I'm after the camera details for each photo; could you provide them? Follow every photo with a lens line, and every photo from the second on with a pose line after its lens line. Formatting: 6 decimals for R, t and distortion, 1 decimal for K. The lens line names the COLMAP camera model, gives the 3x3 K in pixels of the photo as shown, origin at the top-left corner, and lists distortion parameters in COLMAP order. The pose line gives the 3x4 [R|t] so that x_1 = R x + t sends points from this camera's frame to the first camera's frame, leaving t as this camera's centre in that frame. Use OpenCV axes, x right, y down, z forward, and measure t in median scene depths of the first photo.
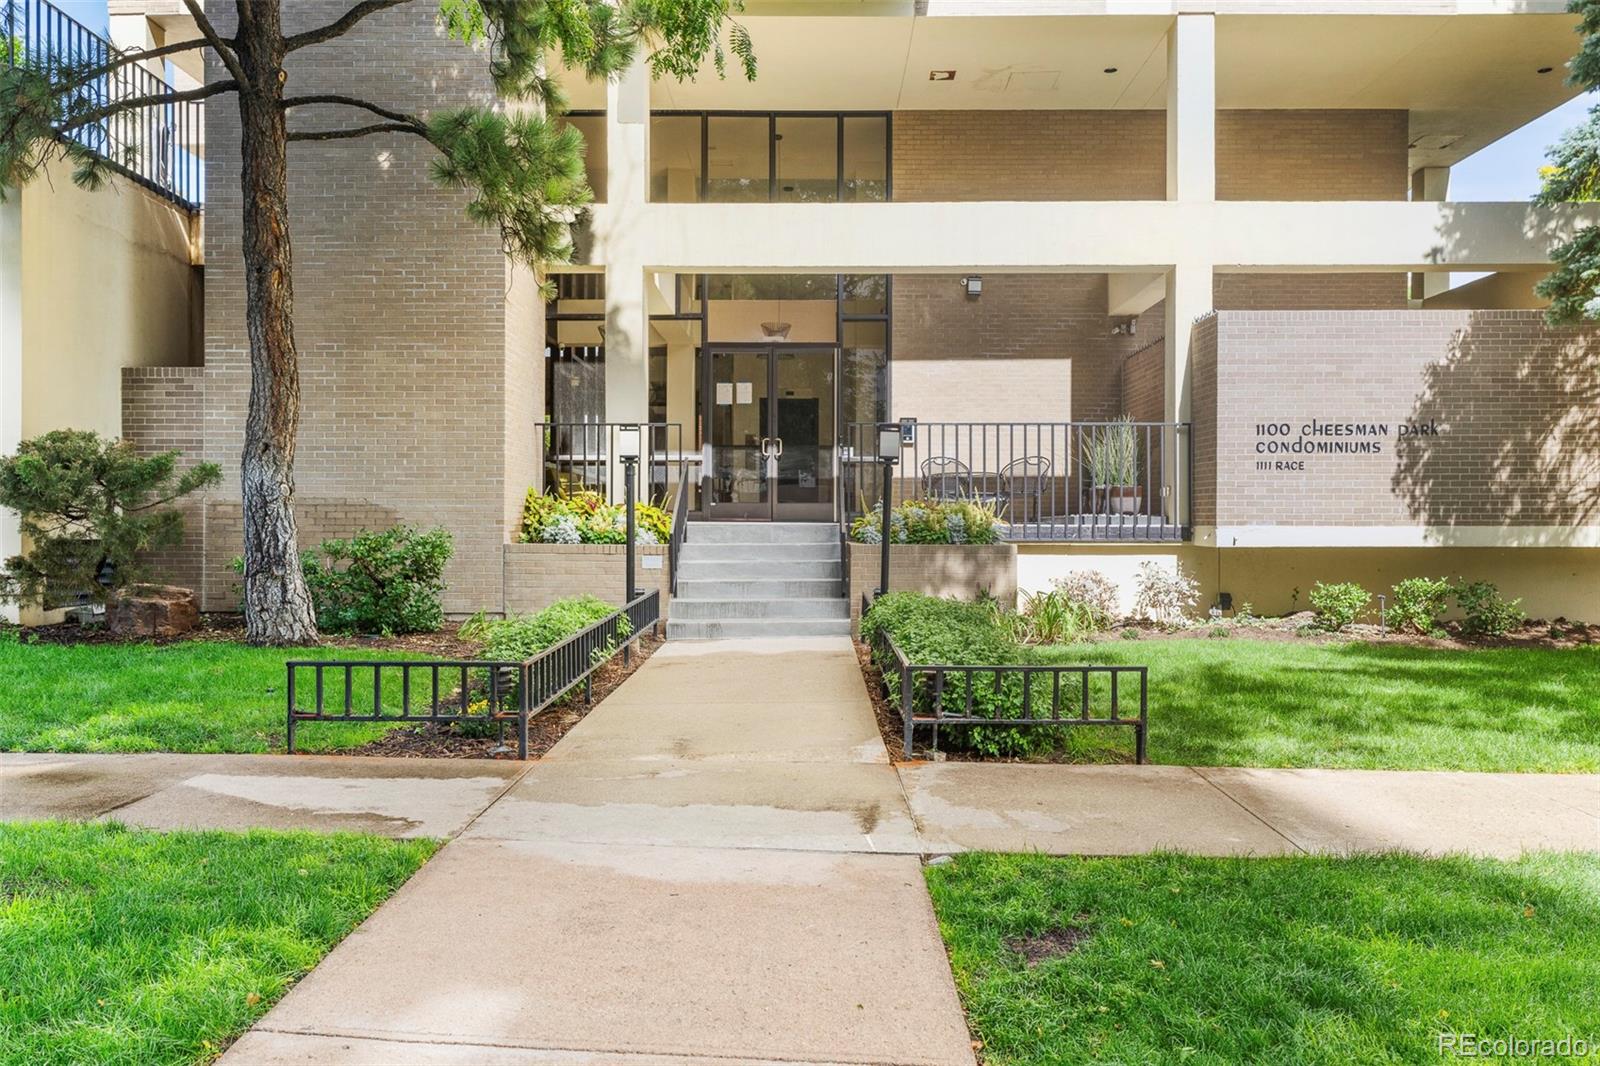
lens RADIAL K [[1236.2, 0, 799.9], [0, 1236.2, 535.6], [0, 0, 1]] dist [0.003467, -0.001173]
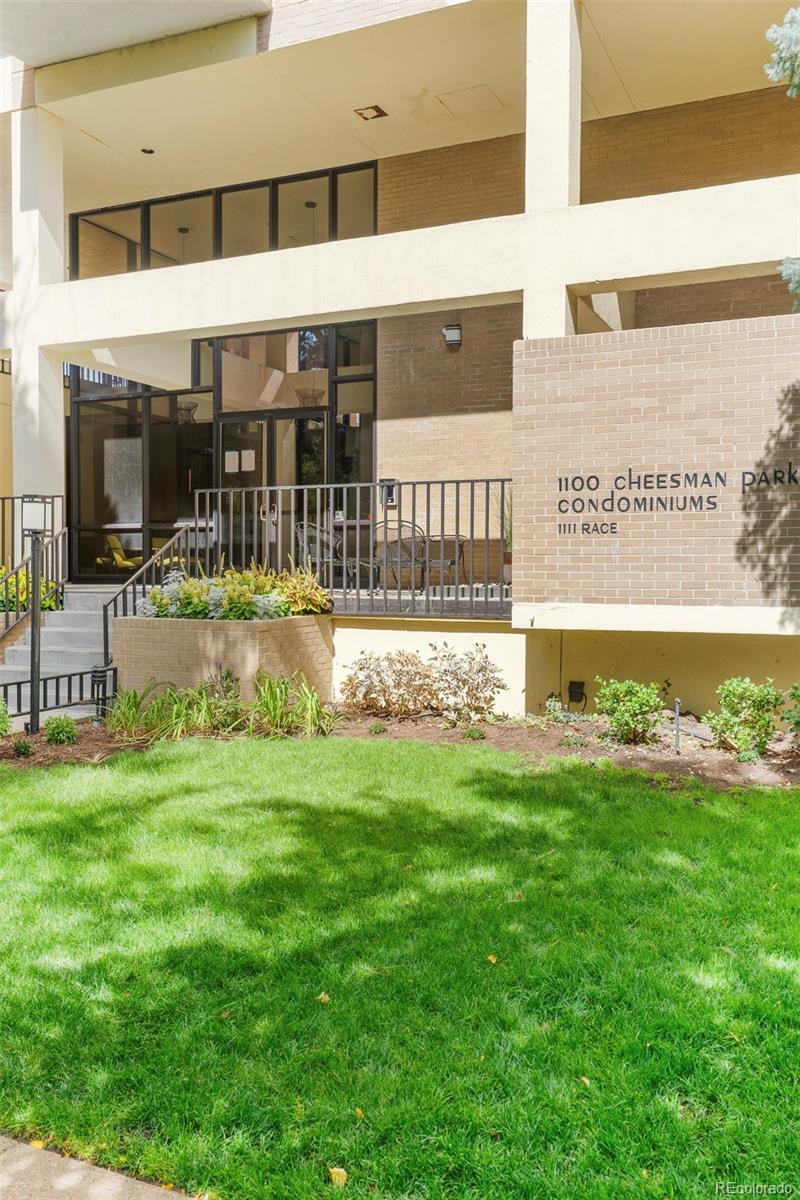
lens RADIAL K [[1062.3, 0, 399.7], [0, 1062.3, 595.8], [0, 0, 1]] dist [0.002825, 0.000551]
pose [[0.907790, 0.011829, -0.419257, 0.564925], [-0.005207, 0.999843, 0.016934, -0.023979], [0.419392, -0.013189, 0.907710, 0.324357]]
